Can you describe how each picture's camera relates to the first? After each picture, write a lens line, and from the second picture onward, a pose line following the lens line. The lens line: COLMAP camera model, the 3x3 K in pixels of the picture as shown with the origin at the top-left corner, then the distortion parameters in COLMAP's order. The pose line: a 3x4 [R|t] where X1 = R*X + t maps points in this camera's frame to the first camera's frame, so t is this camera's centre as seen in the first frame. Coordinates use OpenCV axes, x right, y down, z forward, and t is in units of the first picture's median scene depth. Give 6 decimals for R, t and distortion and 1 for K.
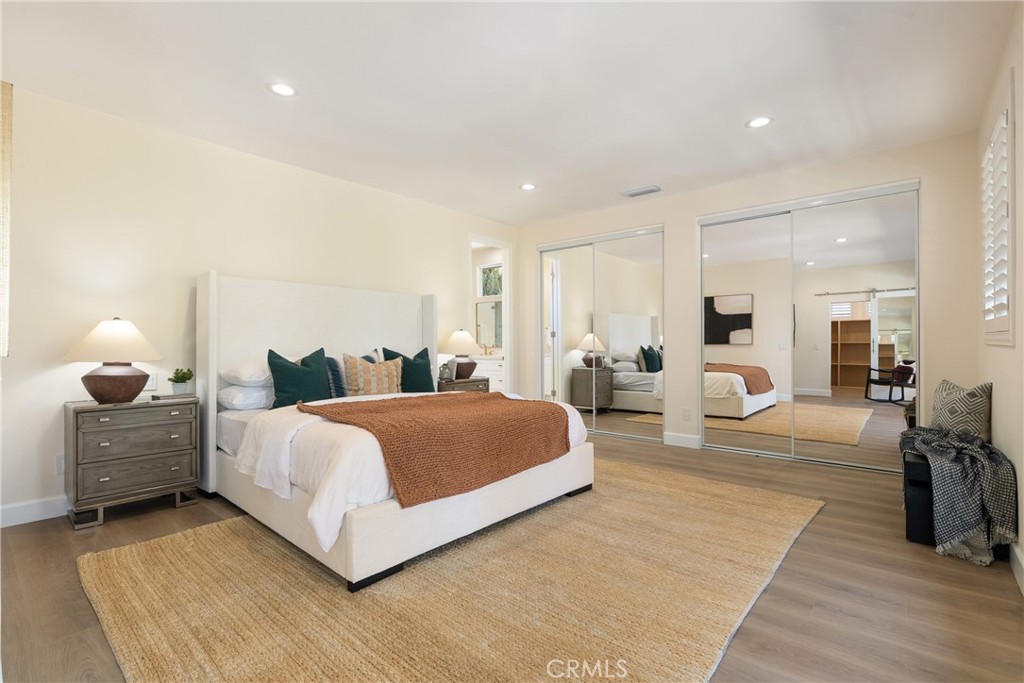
lens RADIAL K [[470.5, 0, 513.0], [0, 470.5, 340.9], [0, 0, 1]] dist [-0.001949, -0.000939]
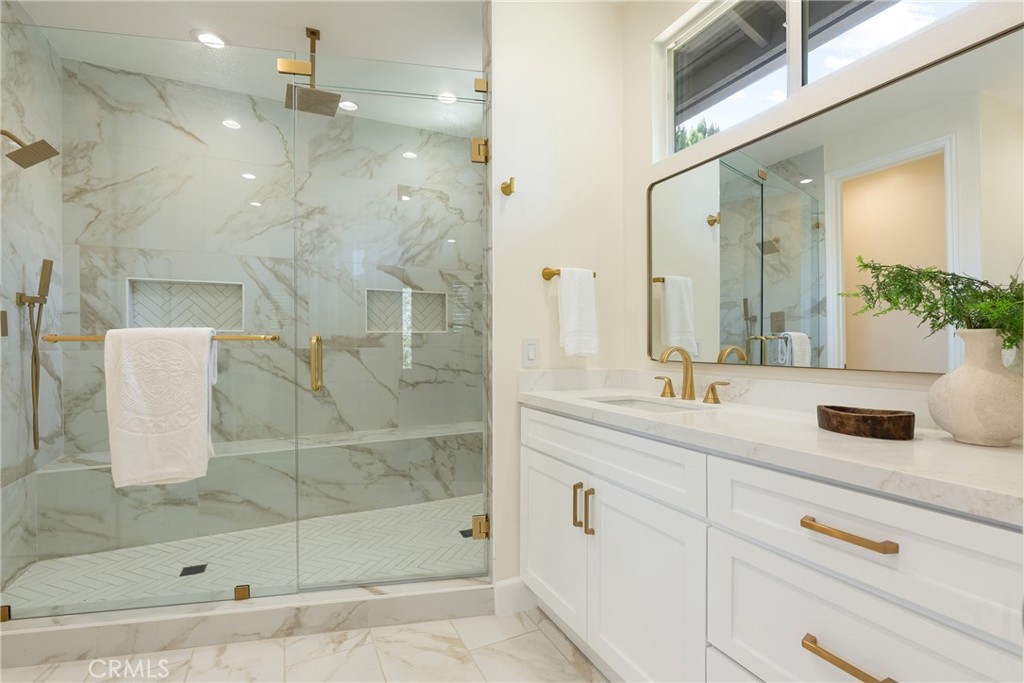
lens RADIAL K [[470.5, 0, 512.2], [0, 470.5, 342.5], [0, 0, 1]] dist [-0.001949, -0.000939]
pose [[0.921715, 0.001670, -0.387865, -0.047312], [-0.002447, 0.999996, -0.001511, 0.003918], [0.387861, 0.002342, 0.921715, 0.741298]]
